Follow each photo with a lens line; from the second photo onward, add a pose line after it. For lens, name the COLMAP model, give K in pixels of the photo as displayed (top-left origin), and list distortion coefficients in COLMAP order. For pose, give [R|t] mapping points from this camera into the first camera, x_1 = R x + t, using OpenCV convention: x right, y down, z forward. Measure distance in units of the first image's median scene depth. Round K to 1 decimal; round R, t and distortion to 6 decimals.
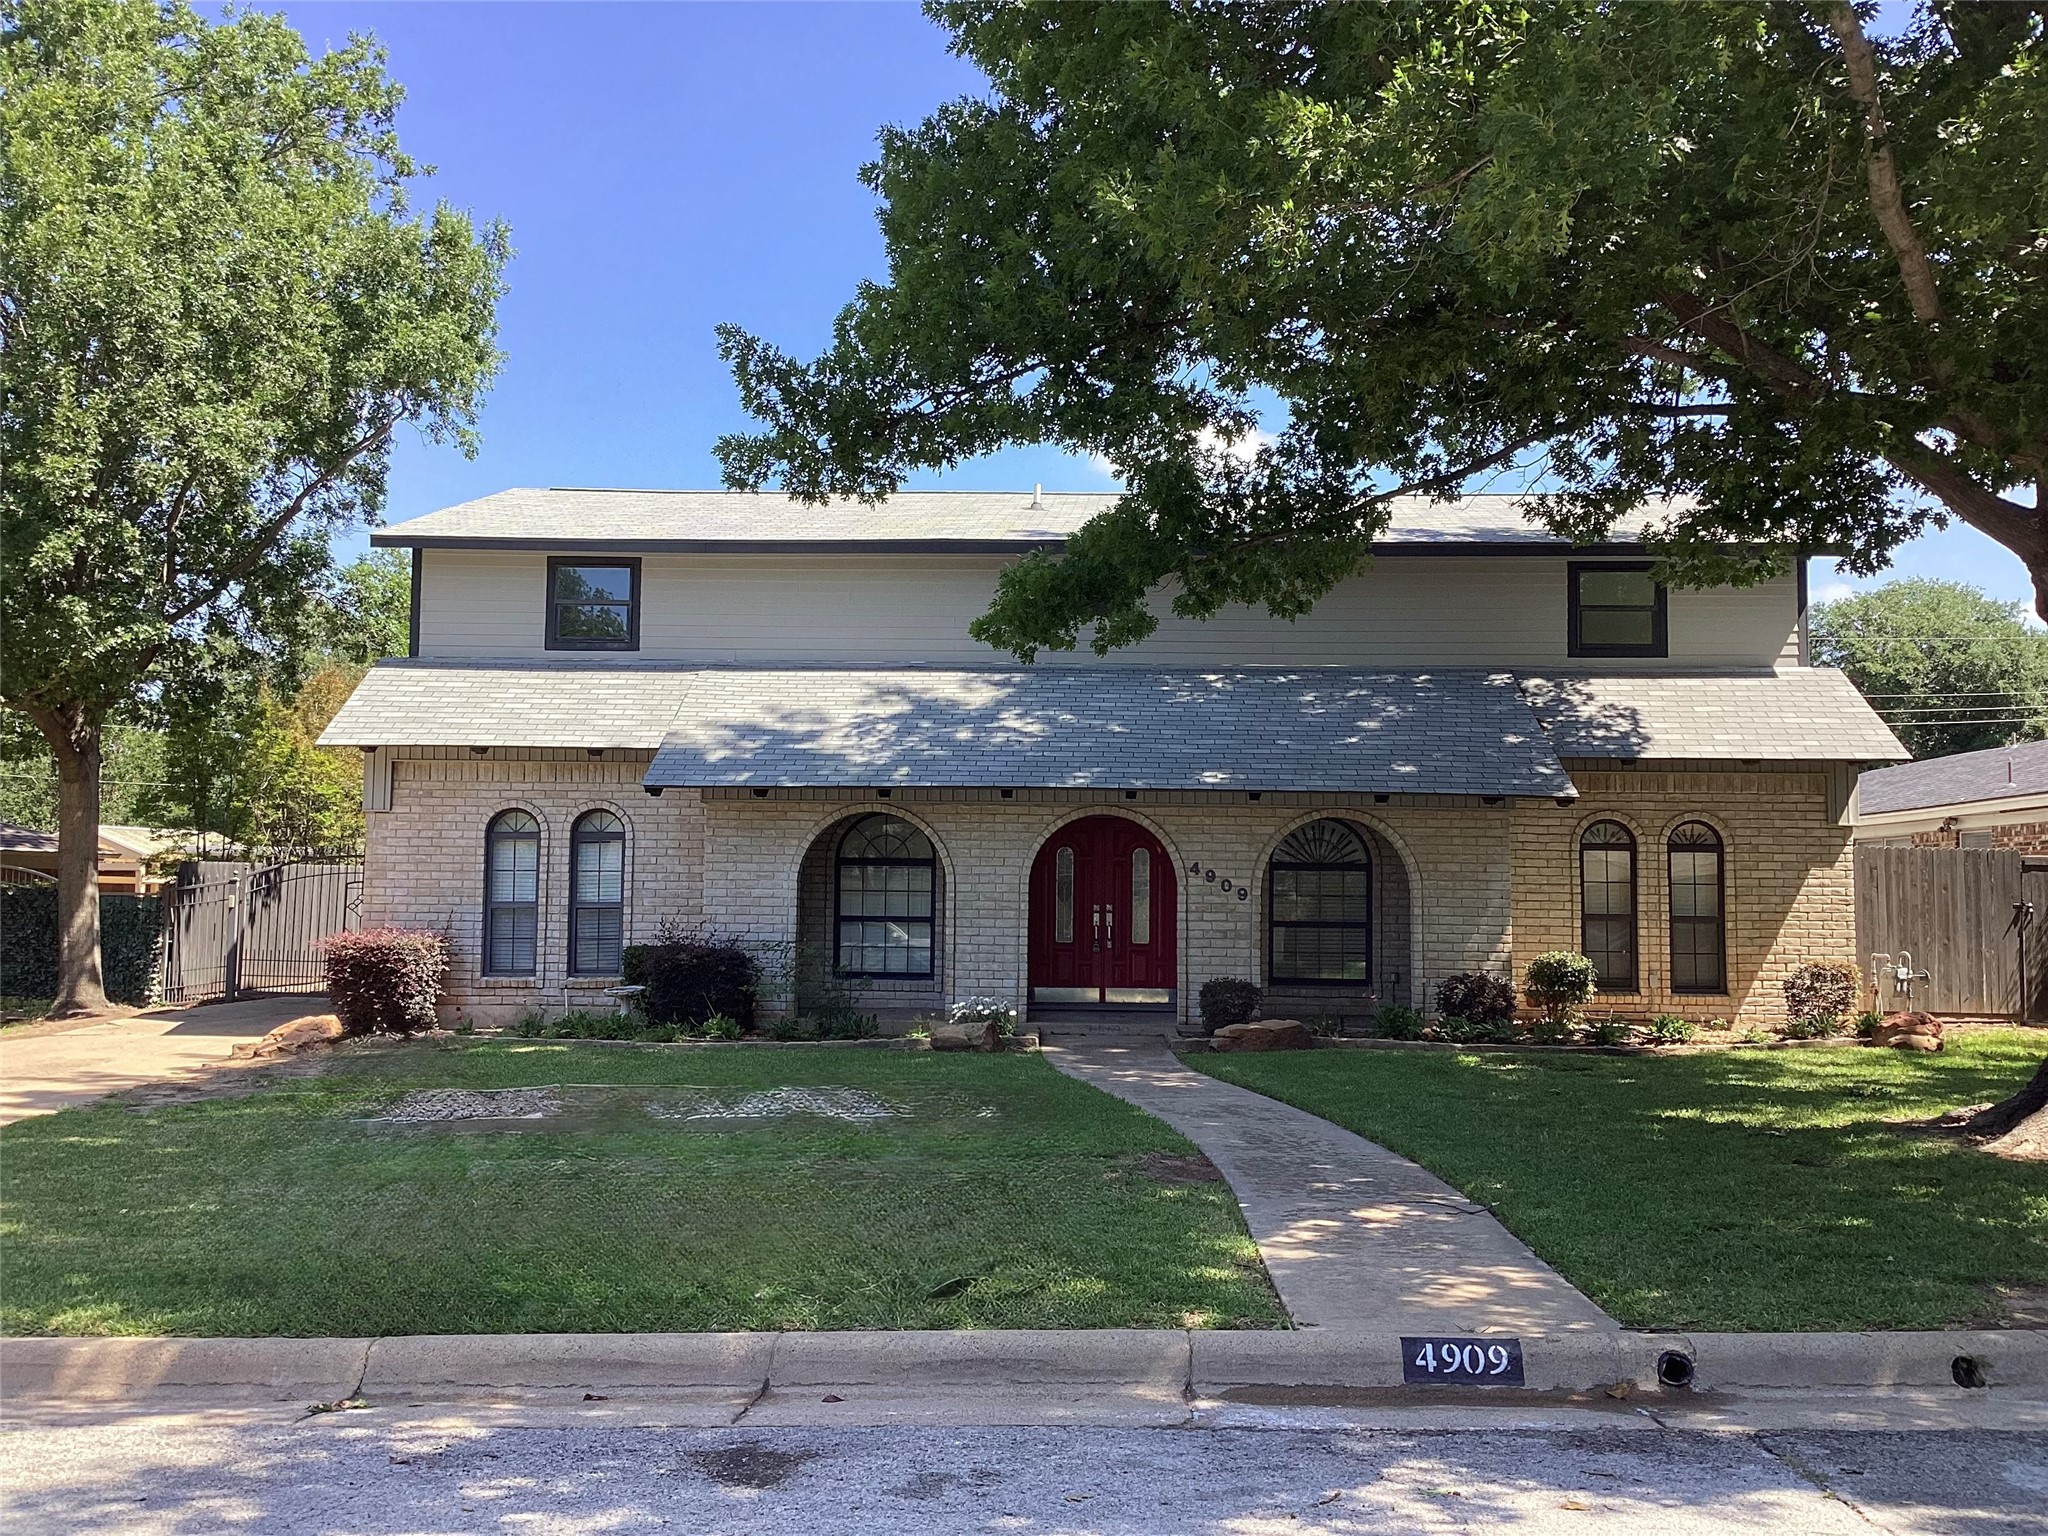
lens RADIAL K [[1843.2, 0, 1024.0], [0, 1843.2, 768.0], [0, 0, 1]] dist [0.102434, -0.172904]
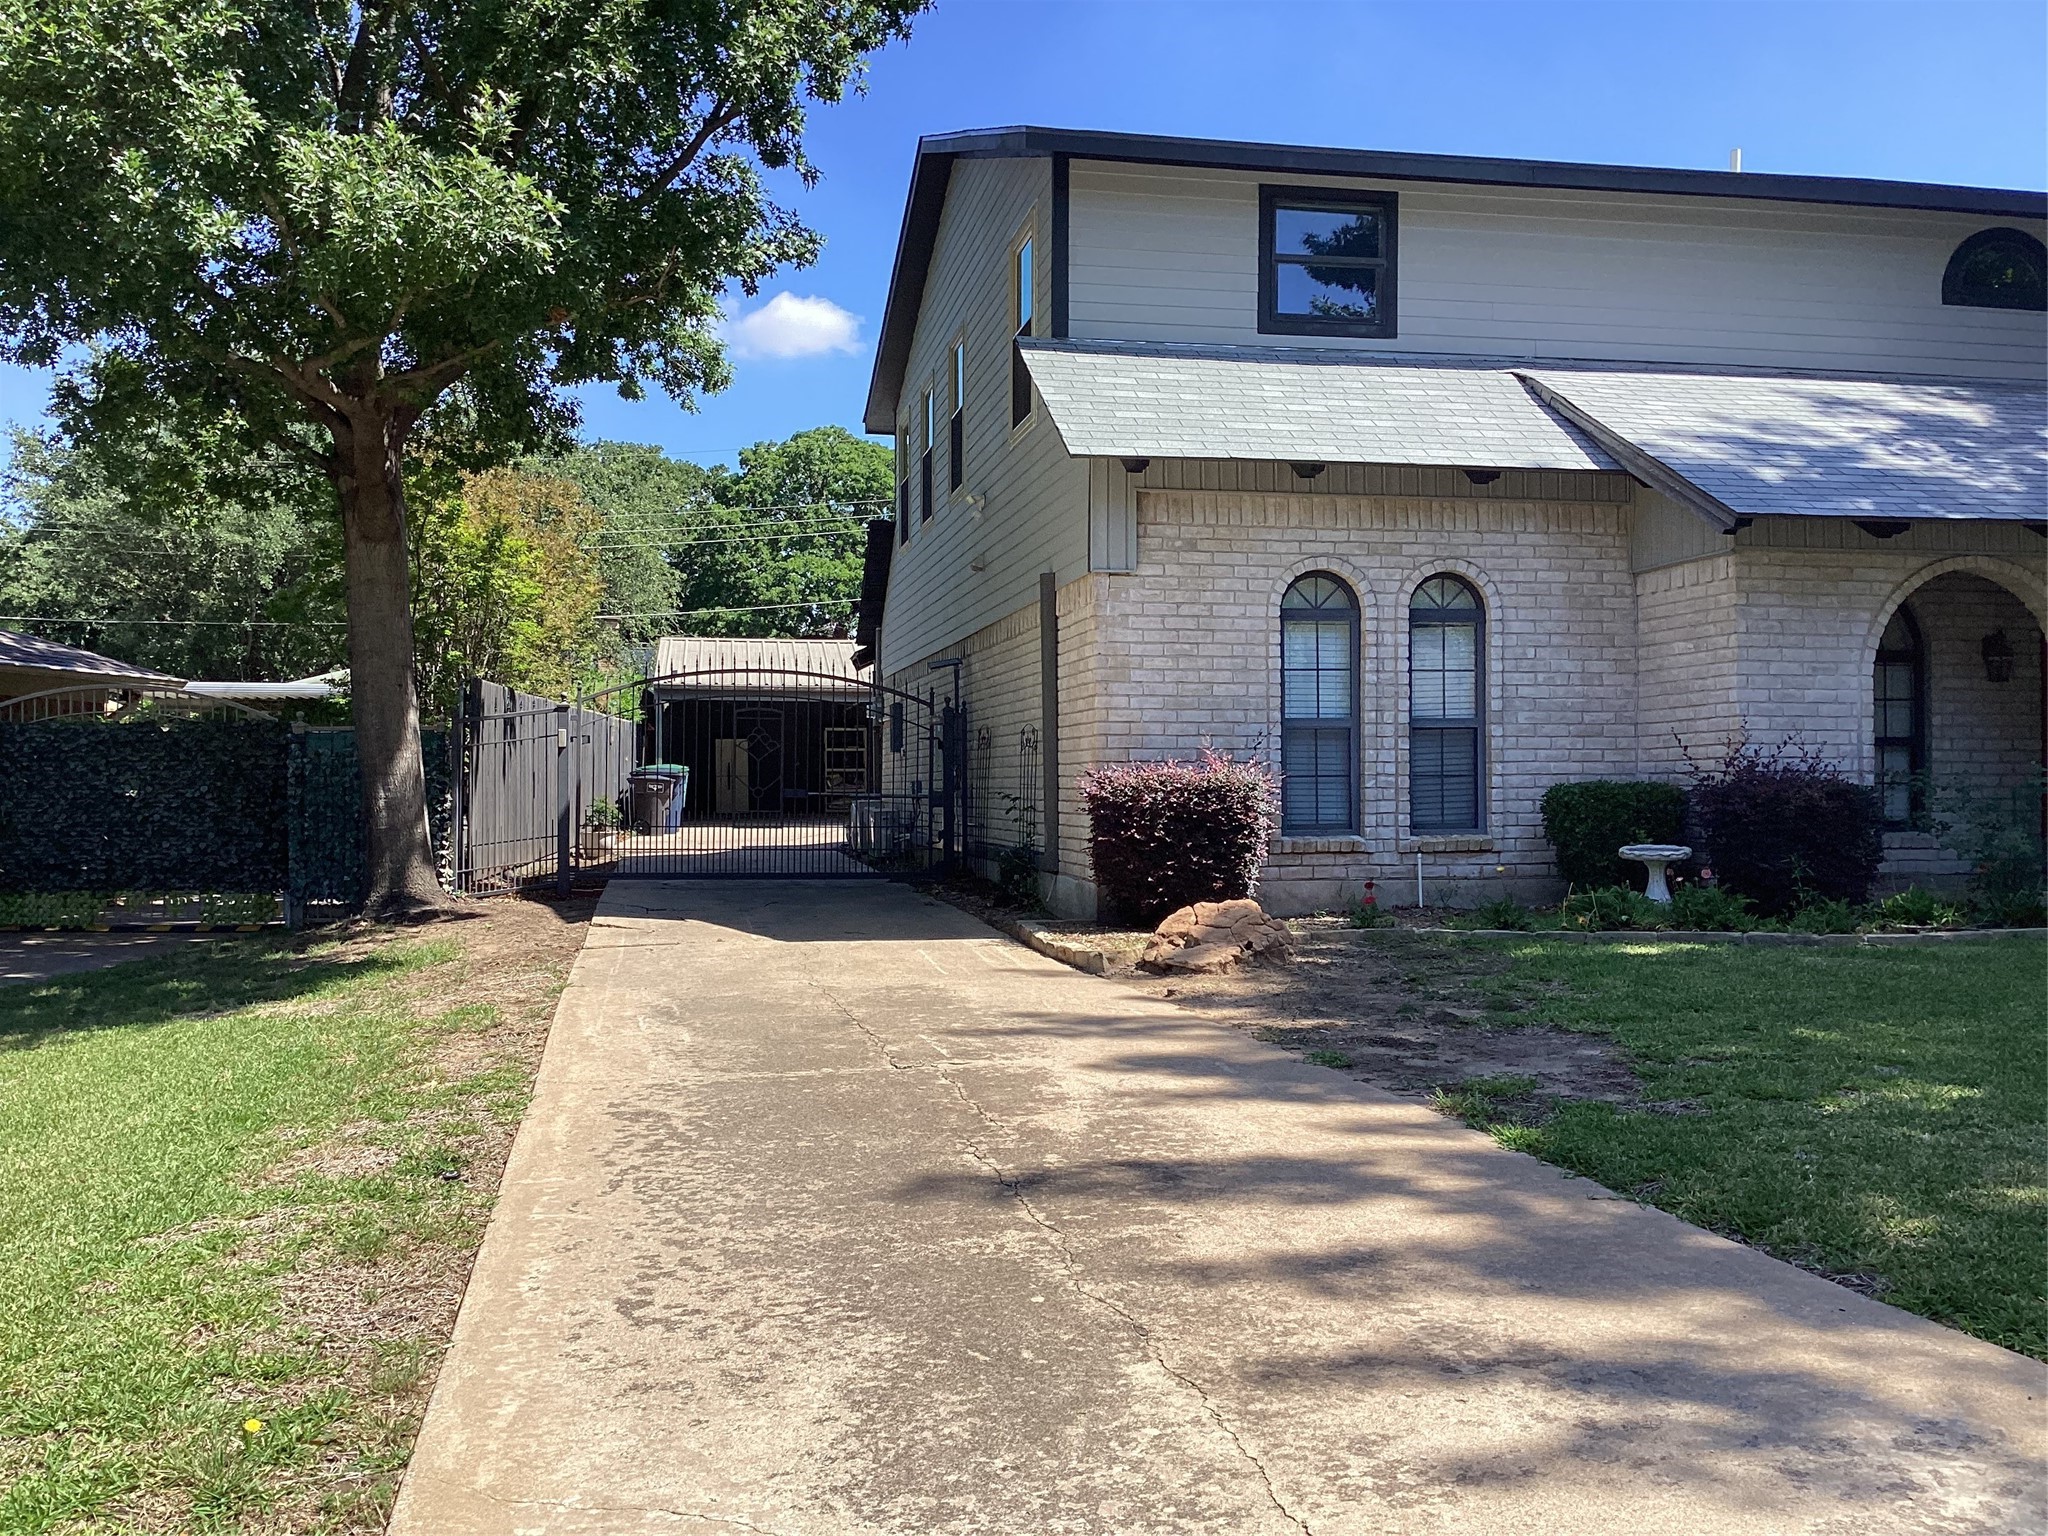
lens RADIAL K [[1843.2, 0, 1024.0], [0, 1843.2, 768.0], [0, 0, 1]] dist [0.102434, -0.172904]
pose [[0.974115, -0.011357, 0.225767, -0.515871], [-0.003672, 0.997810, 0.066037, 0.047679], [-0.226023, -0.065156, 0.971940, 0.408742]]
